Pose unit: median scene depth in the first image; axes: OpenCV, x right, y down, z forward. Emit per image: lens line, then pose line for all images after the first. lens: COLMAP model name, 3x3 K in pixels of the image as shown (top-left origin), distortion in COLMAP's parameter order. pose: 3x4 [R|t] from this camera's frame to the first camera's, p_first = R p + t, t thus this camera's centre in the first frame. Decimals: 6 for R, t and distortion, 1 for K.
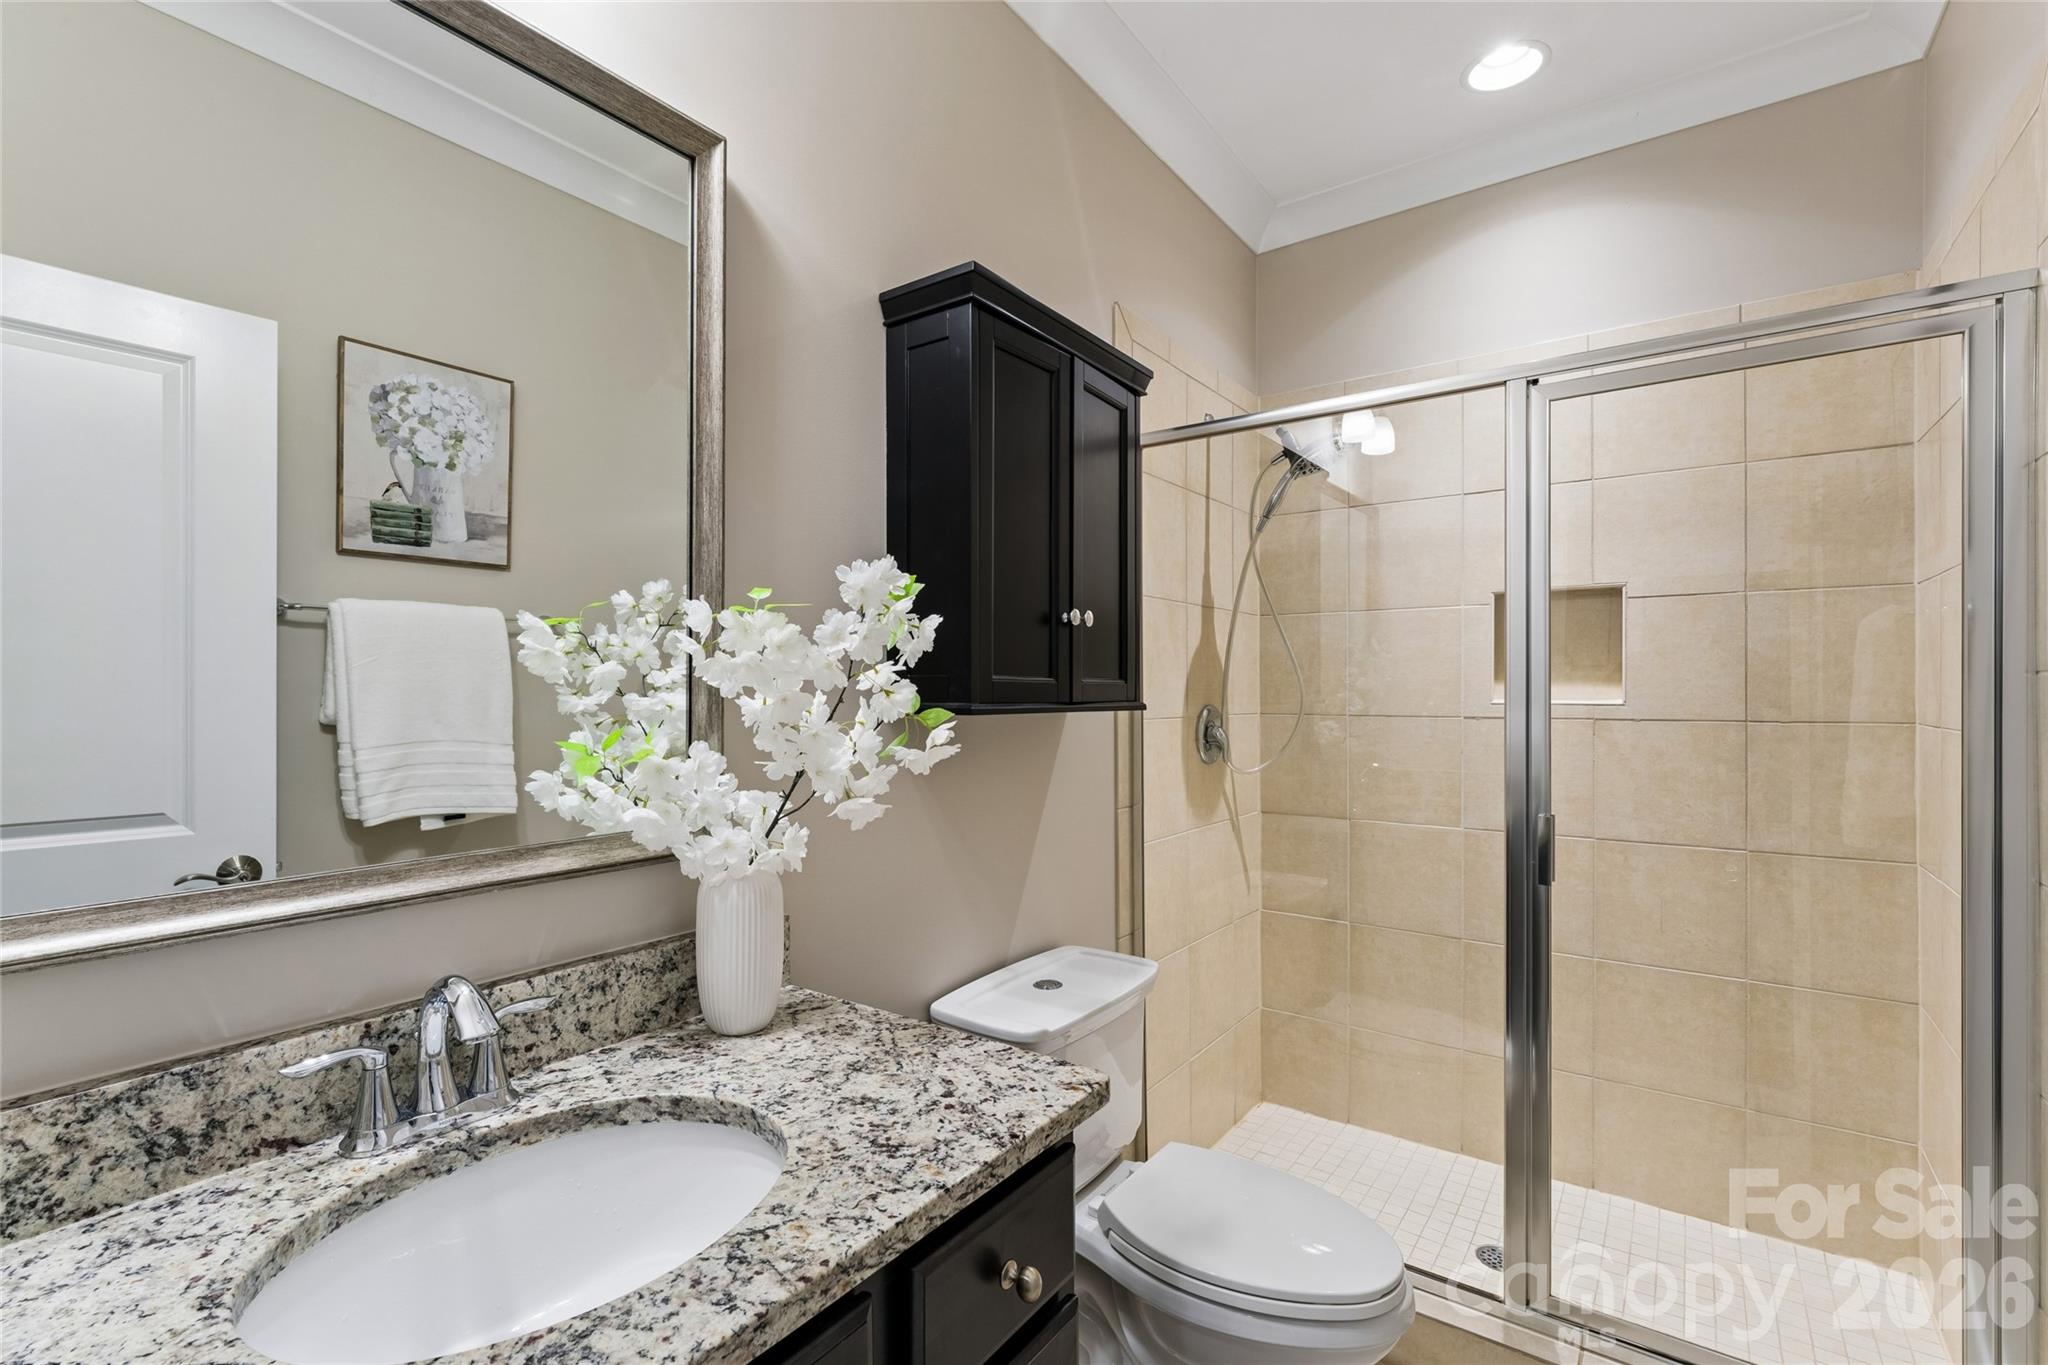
lens RADIAL K [[927.3, 0, 1009.5], [0, 927.3, 688.3], [0, 0, 1]] dist [0.000389, -0.000338]
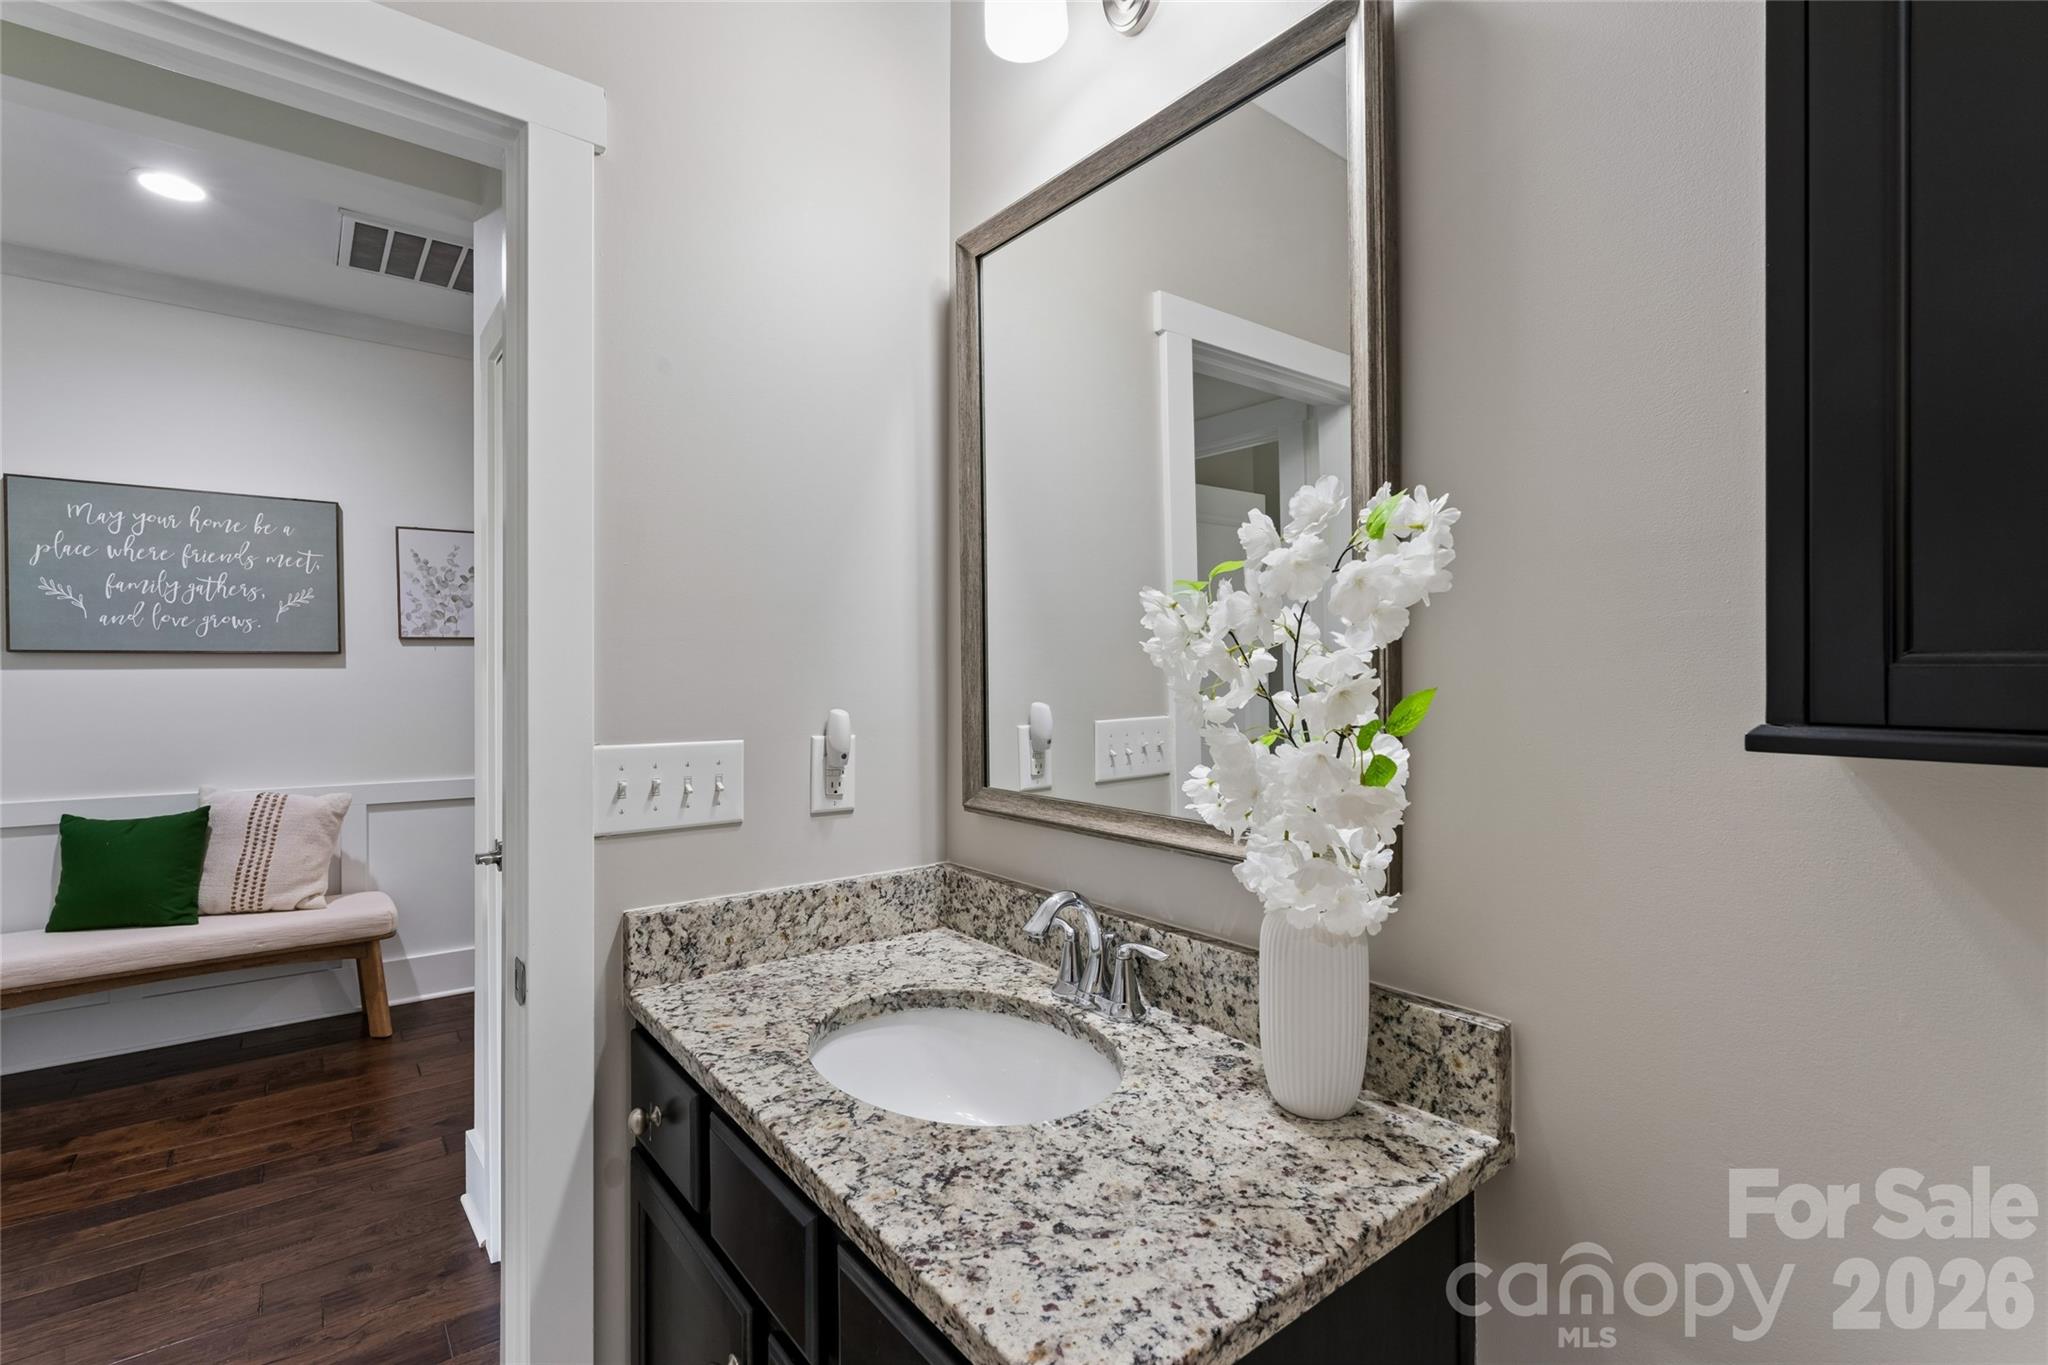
lens RADIAL K [[927.3, 0, 1005.8], [0, 927.3, 677.5], [0, 0, 1]] dist [0.000389, -0.000338]
pose [[-0.283117, 0.003212, -0.959080, 0.652883], [0.001291, 0.999995, 0.002968, -0.008240], [0.959085, -0.000398, -0.283119, 1.153408]]
